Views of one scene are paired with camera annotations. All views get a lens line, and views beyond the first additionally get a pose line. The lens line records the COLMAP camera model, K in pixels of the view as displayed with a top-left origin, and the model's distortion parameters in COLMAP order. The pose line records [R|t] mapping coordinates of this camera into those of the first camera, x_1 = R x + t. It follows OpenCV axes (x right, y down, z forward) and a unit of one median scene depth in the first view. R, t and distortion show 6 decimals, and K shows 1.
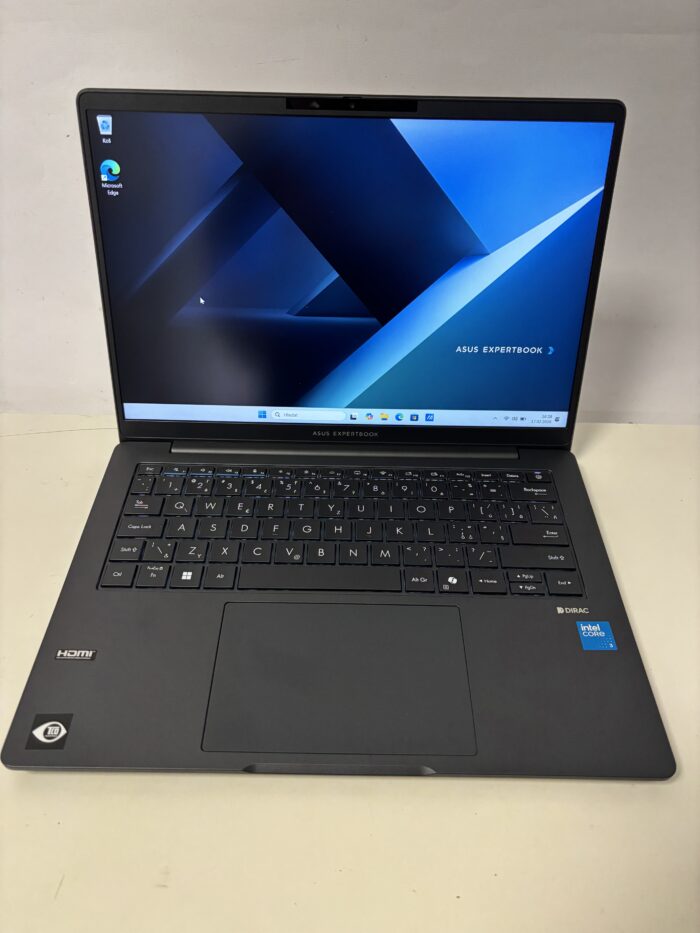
lens RADIAL K [[709.1, 0, 347.9], [0, 709.1, 465.6], [0, 0, 1]] dist [0.018549, -0.035269]
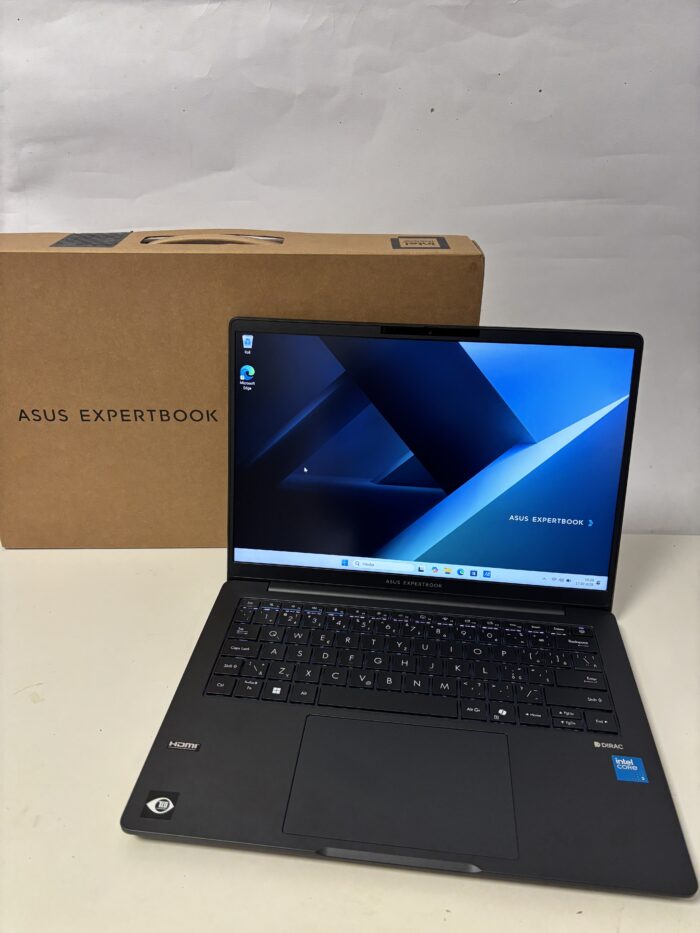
lens RADIAL K [[709.1, 0, 345.7], [0, 709.1, 465.7], [0, 0, 1]] dist [0.018549, -0.035269]
pose [[0.993651, 0.041501, -0.104576, -0.001239], [-0.066403, 0.966653, -0.247332, 0.074300], [0.090824, 0.252706, 0.963271, -0.230433]]
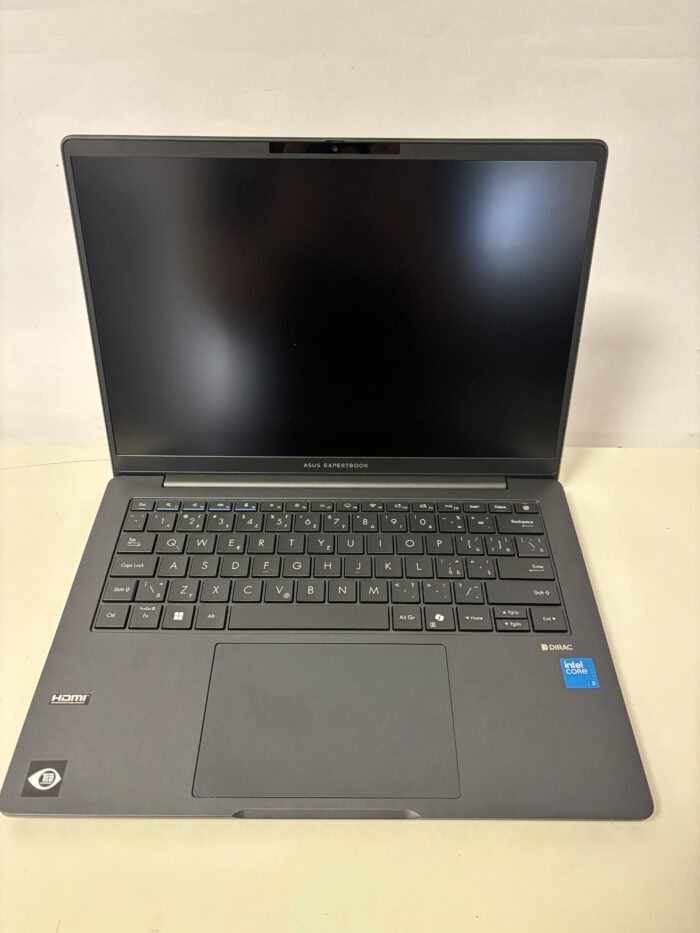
lens RADIAL K [[709.1, 0, 352.5], [0, 709.1, 467.9], [0, 0, 1]] dist [0.018549, -0.035269]
pose [[0.999927, -0.011775, -0.002668, 0.026945], [0.011827, 0.999724, 0.020311, -0.072543], [0.002428, -0.020341, 0.999790, -0.013928]]
